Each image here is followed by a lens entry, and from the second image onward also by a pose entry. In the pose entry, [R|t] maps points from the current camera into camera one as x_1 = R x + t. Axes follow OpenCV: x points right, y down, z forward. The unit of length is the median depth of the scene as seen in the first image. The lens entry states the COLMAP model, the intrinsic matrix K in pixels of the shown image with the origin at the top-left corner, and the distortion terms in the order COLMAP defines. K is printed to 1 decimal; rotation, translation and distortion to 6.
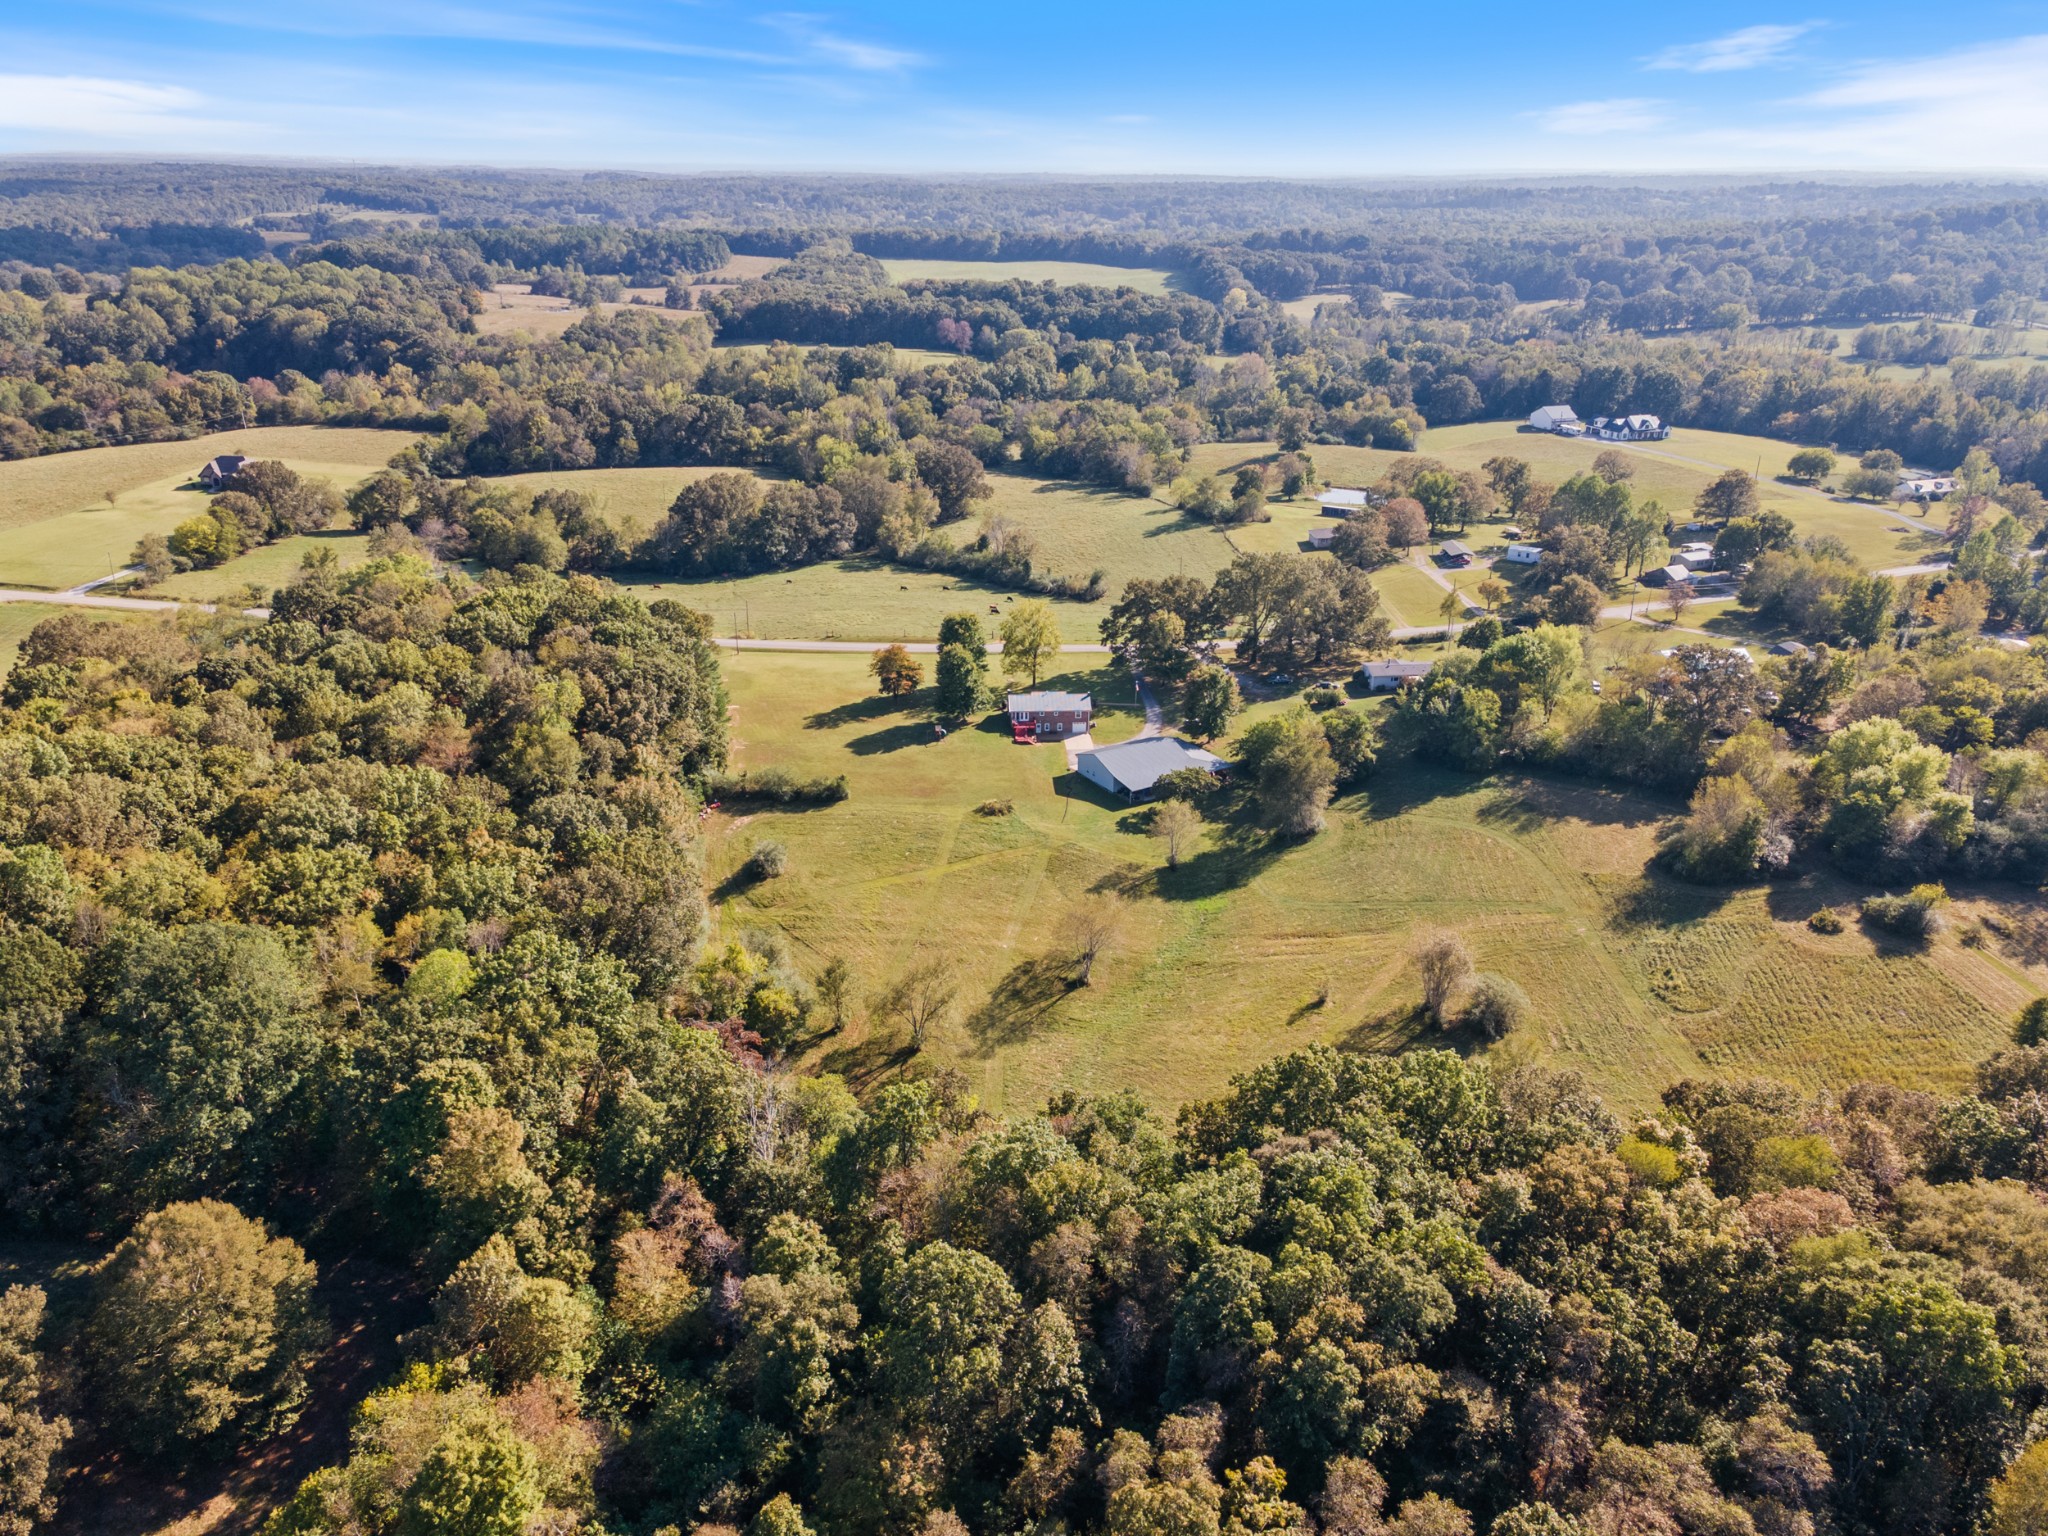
lens RADIAL K [[1582.1, 0, 1024.0], [0, 1582.1, 768.0], [0, 0, 1]] dist [0.055022, -0.005689]
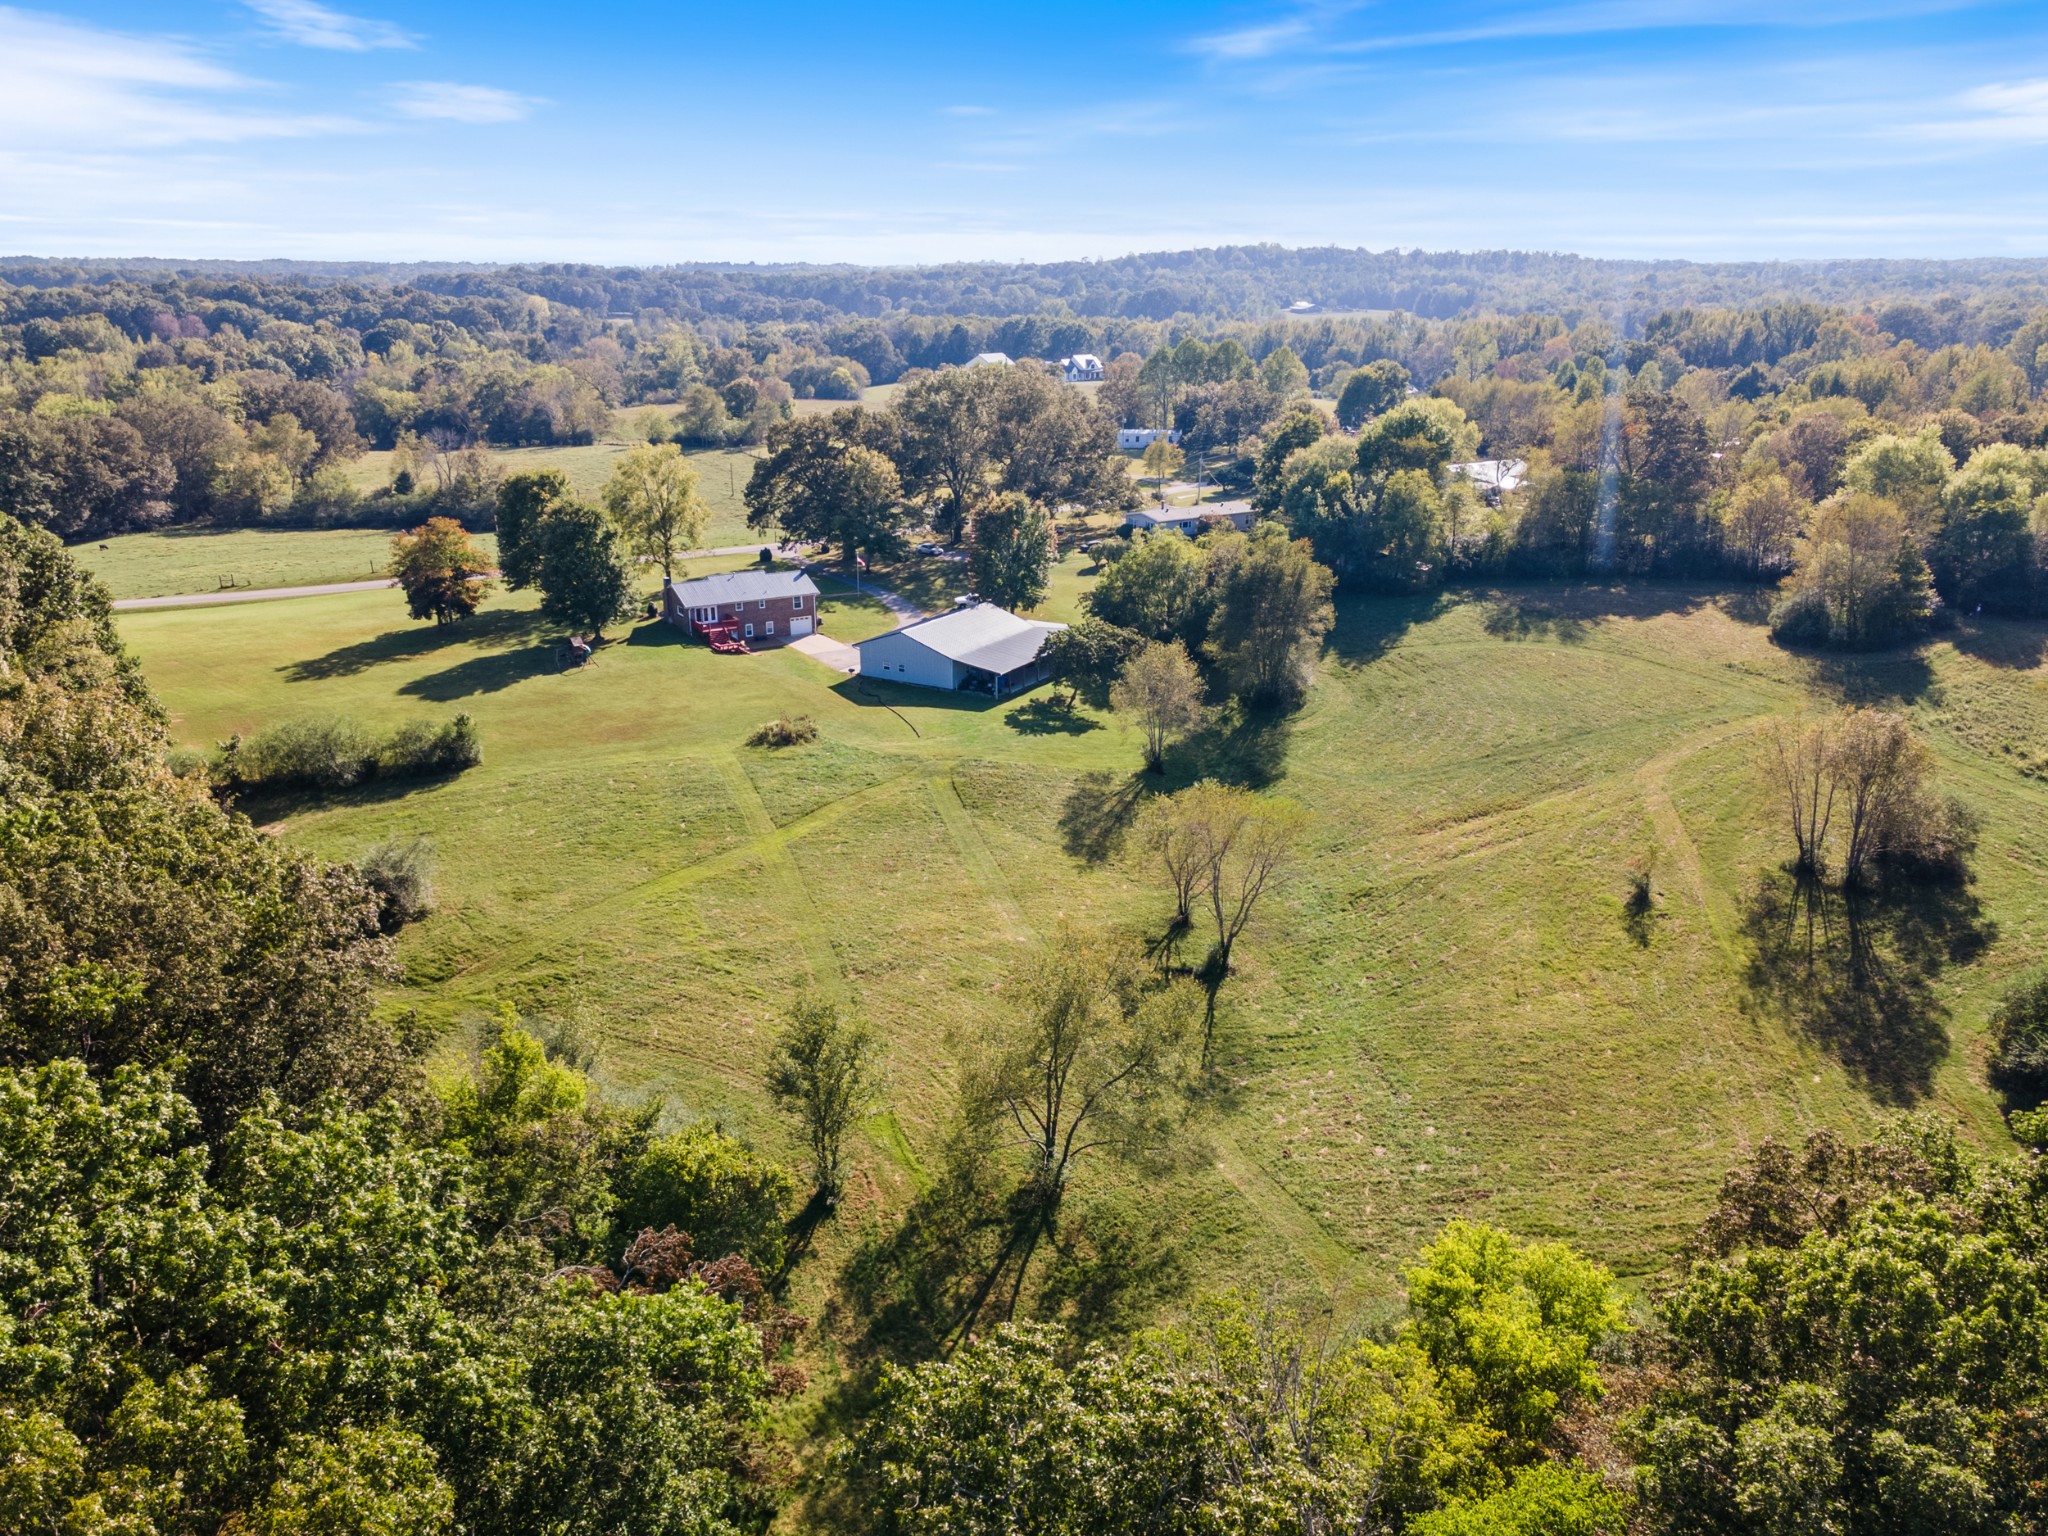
lens RADIAL K [[1582.1, 0, 1024.0], [0, 1582.1, 768.0], [0, 0, 1]] dist [0.055022, -0.005689]
pose [[0.881666, -0.156519, 0.445160, -0.164455], [0.189391, 0.981443, -0.030022, 0.060609], [-0.432200, 0.110779, 0.894948, 0.457094]]
